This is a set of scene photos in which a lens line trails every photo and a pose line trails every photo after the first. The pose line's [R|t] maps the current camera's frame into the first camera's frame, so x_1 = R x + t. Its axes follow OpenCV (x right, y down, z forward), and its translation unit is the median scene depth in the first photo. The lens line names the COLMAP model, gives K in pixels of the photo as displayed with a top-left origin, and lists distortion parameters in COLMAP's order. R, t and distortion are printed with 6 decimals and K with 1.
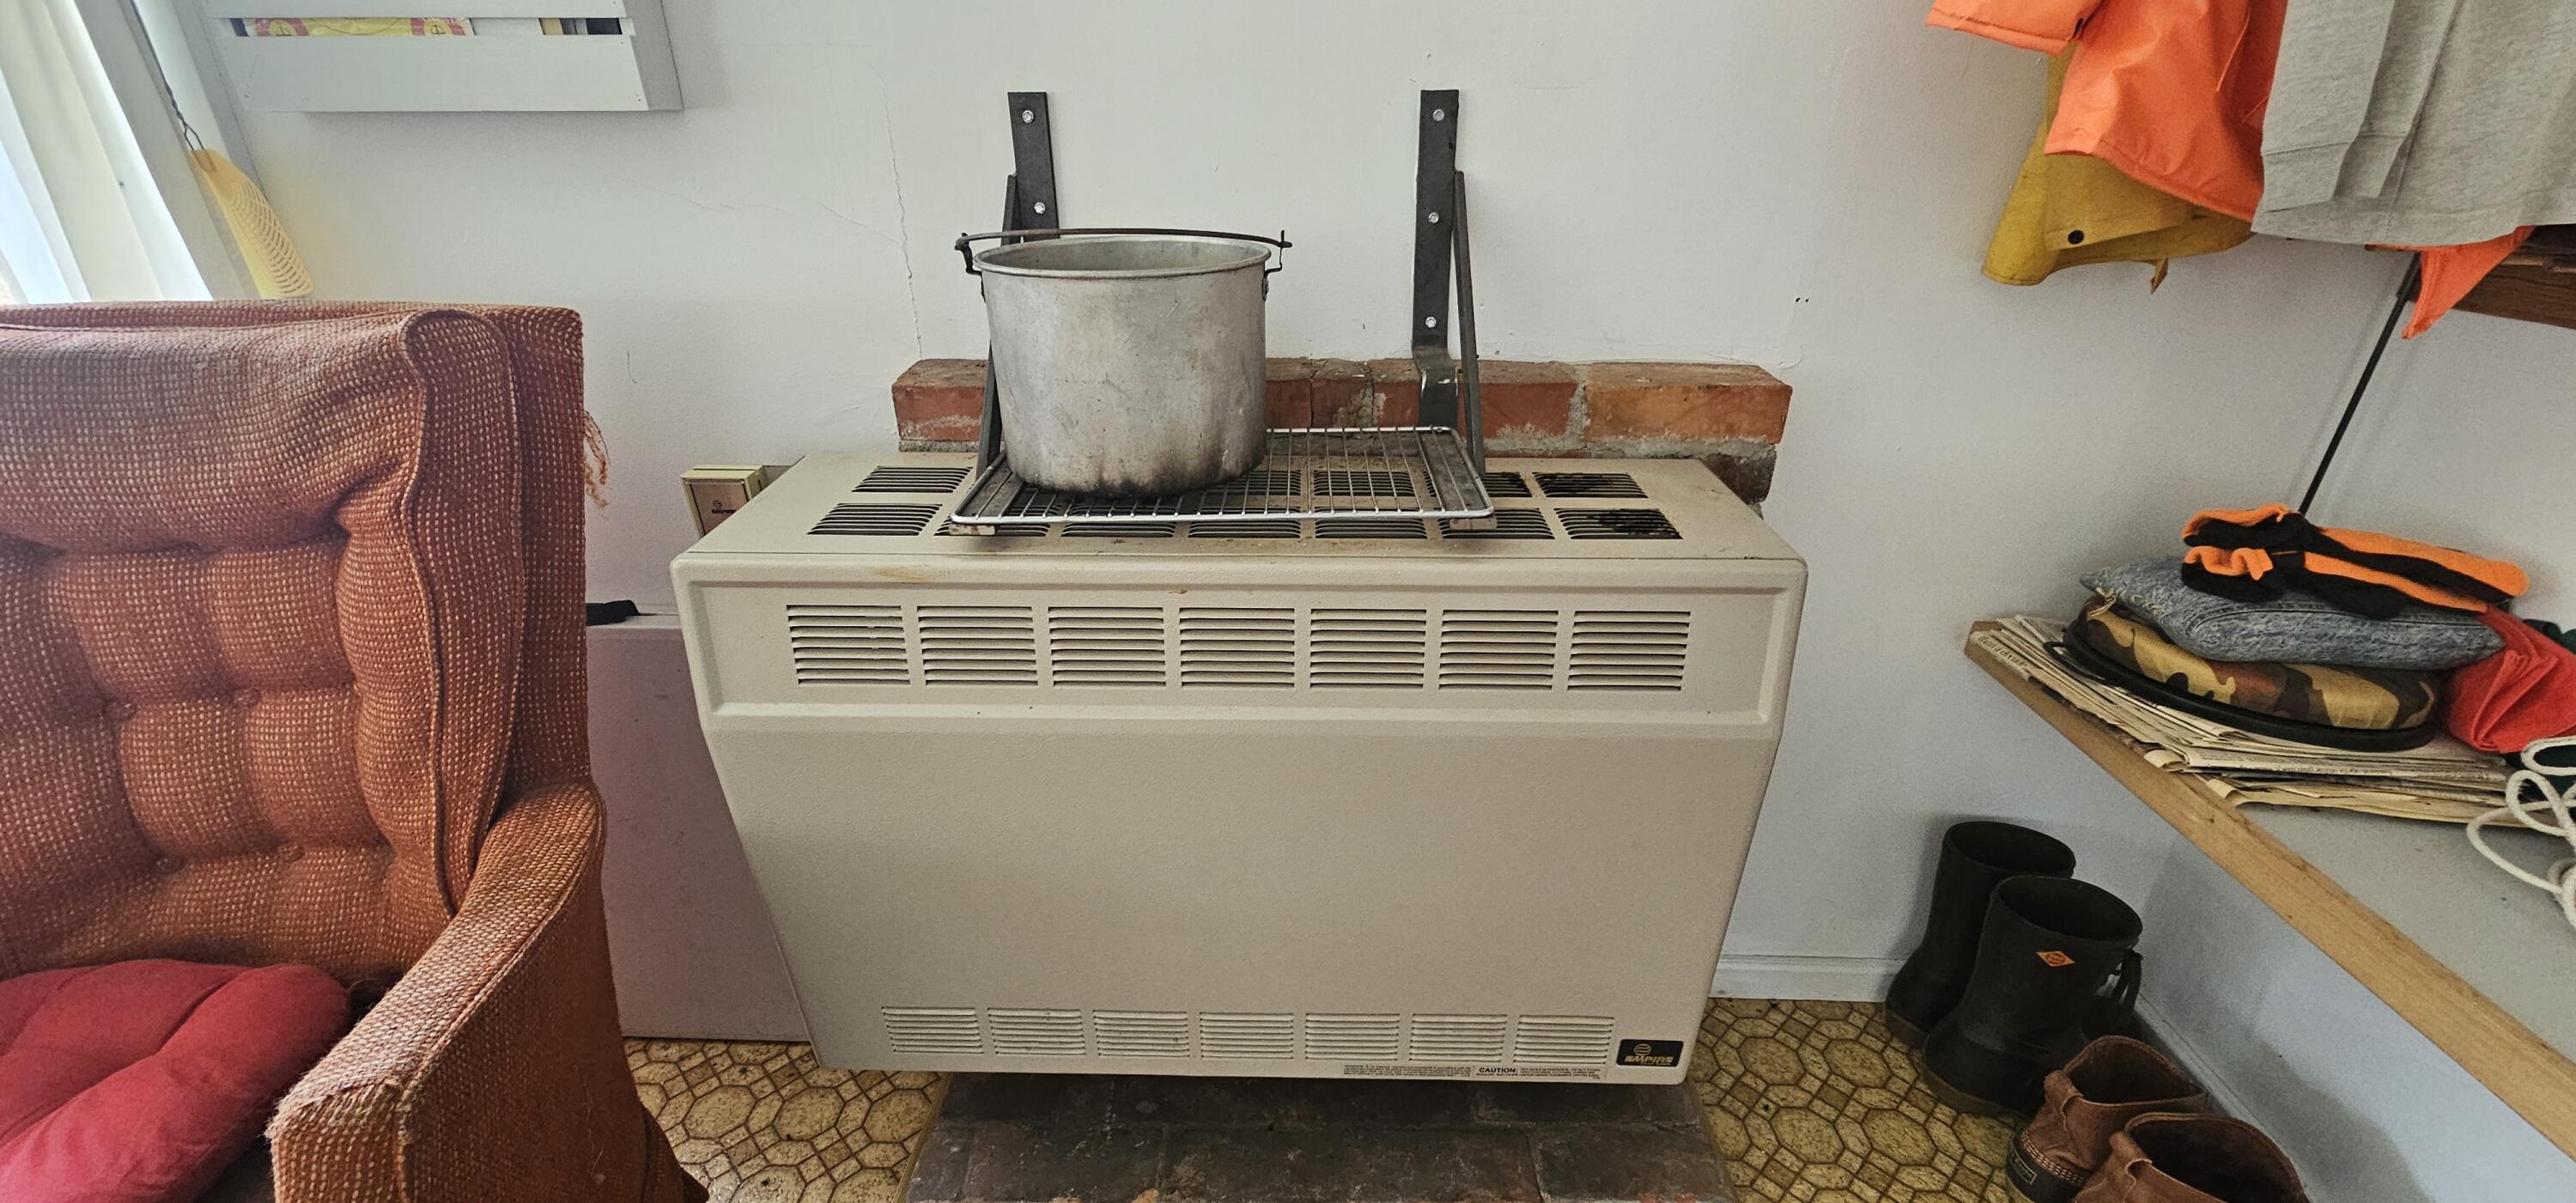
lens RADIAL K [[1056.6, 0, 1281.6], [0, 1056.6, 603.1], [0, 0, 1]] dist [-0.003253, 0.000154]
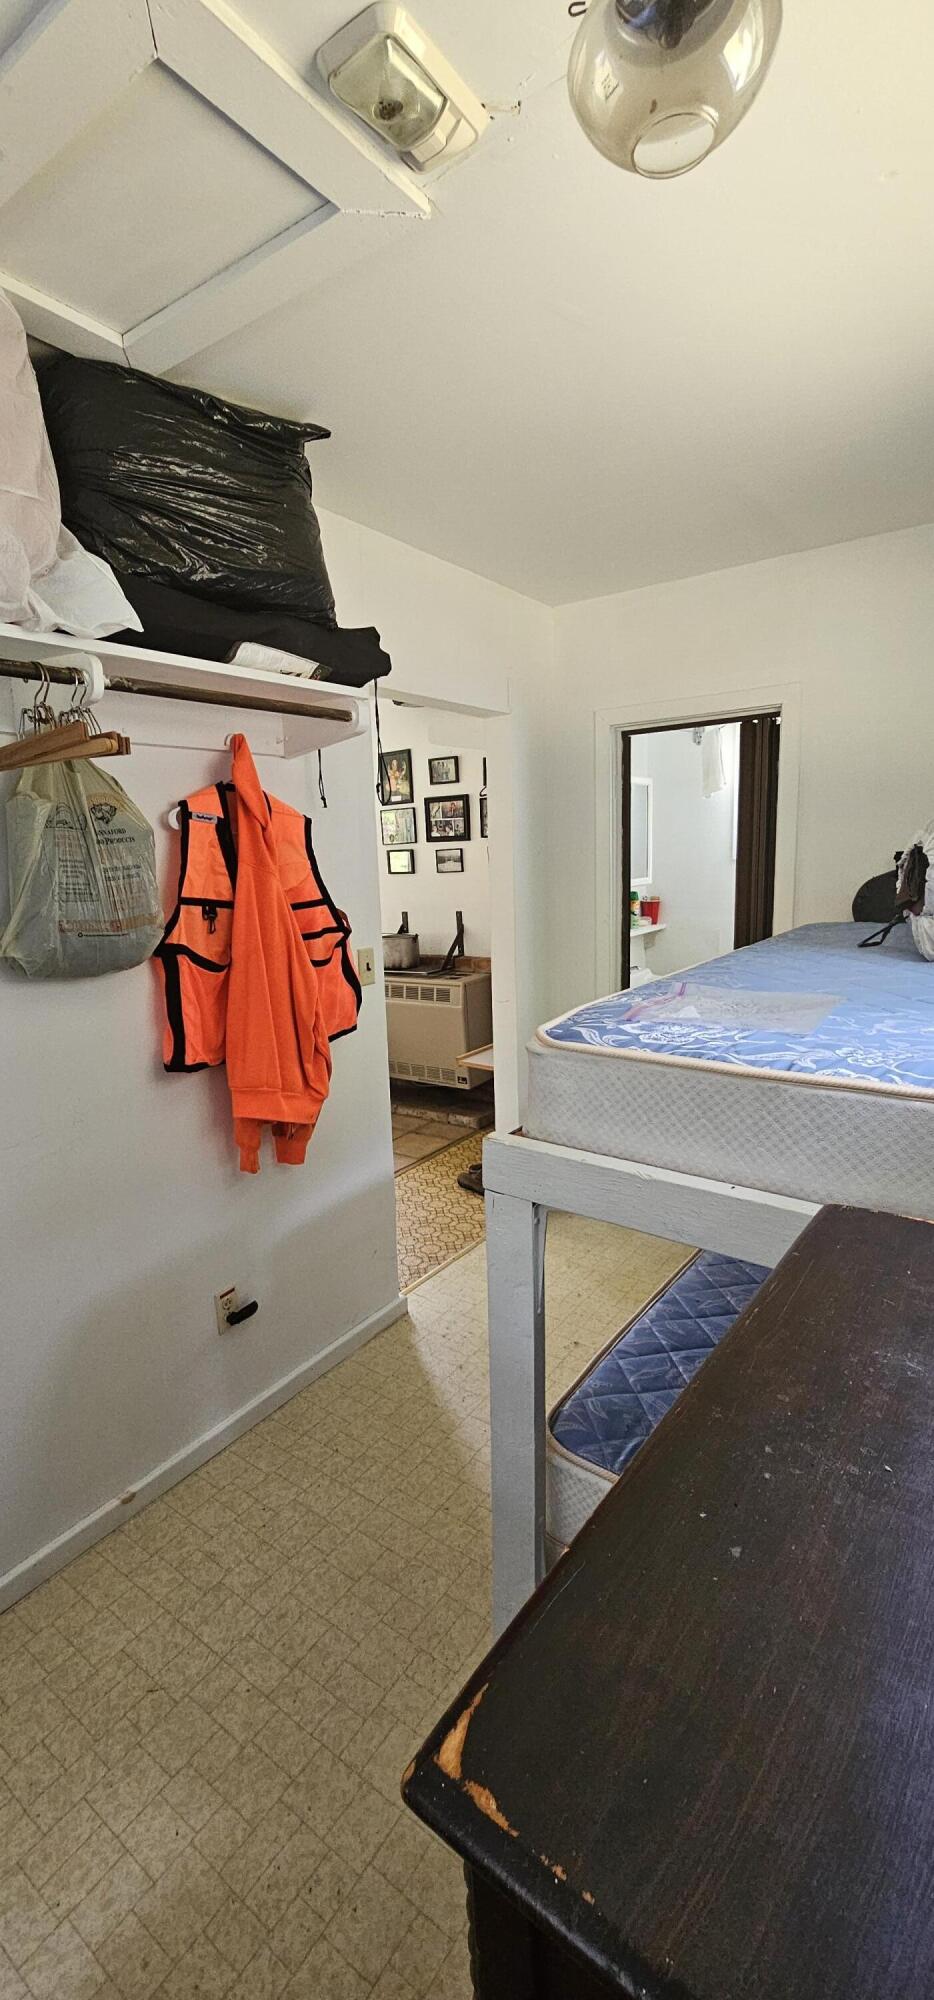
lens RADIAL K [[820.3, 0, 465.7], [0, 820.3, 1006.3], [0, 0, 1]] dist [-0.003253, 0.000154]
pose [[0.818393, 0.059586, -0.571561, 2.775862], [-0.195058, 0.964364, -0.178759, 0.823367], [0.540541, 0.257783, 0.800852, -2.466359]]
